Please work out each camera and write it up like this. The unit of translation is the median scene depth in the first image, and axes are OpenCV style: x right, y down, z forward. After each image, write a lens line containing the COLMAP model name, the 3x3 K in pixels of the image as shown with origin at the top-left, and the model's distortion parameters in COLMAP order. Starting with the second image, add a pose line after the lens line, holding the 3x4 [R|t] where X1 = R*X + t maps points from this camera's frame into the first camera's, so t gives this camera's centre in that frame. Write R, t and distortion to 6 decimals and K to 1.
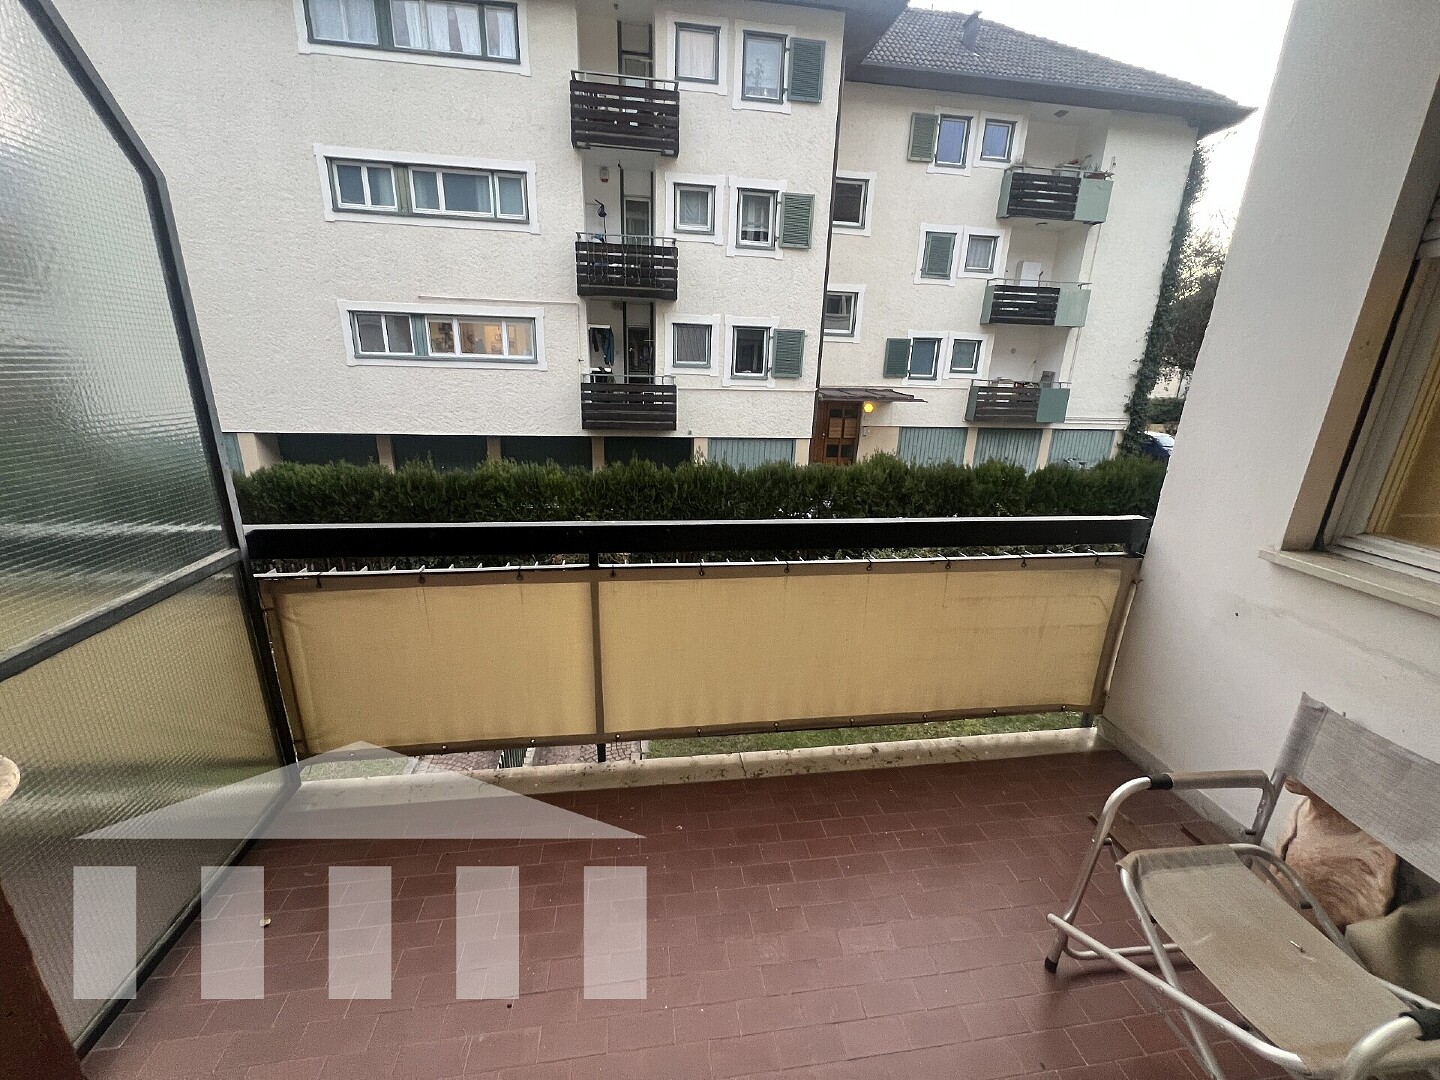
lens RADIAL K [[576.7, 0, 720.1], [0, 576.7, 543.5], [0, 0, 1]] dist [0.000213, 0.000003]
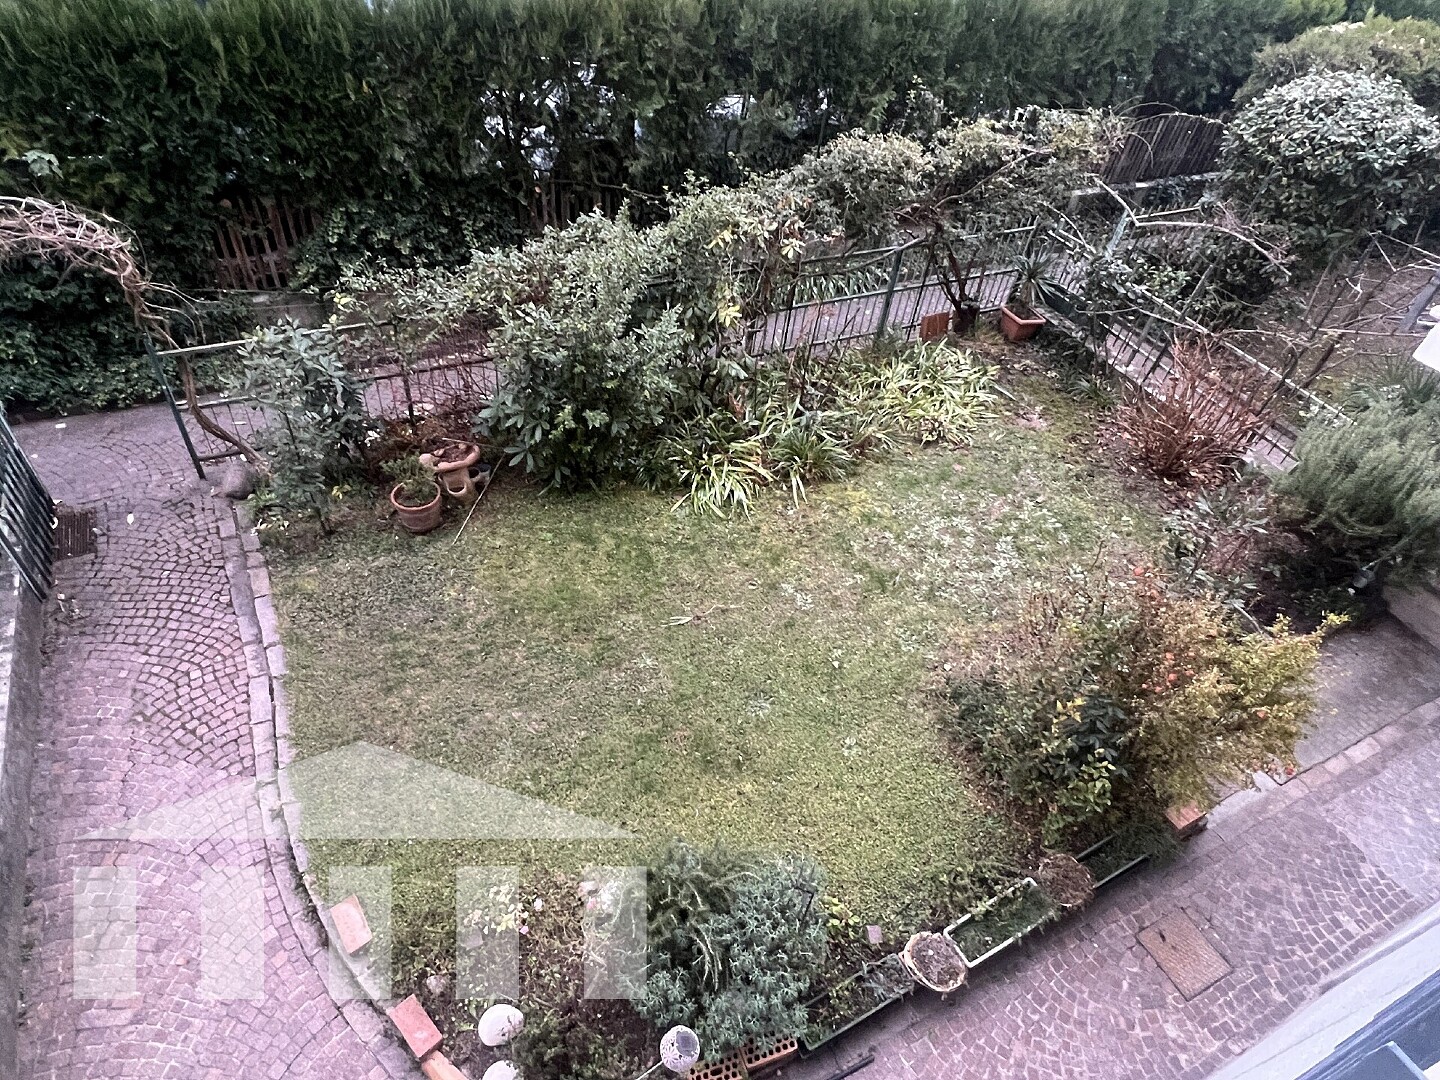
lens RADIAL K [[849.2, 0, 721.8], [0, 849.2, 539.0], [0, 0, 1]] dist [-0.000655, -0.000456]
pose [[0.951845, -0.161147, 0.260812, 0.051122], [0.020857, 0.882781, 0.469322, -0.063696], [-0.305869, -0.441282, 0.843631, 0.218943]]
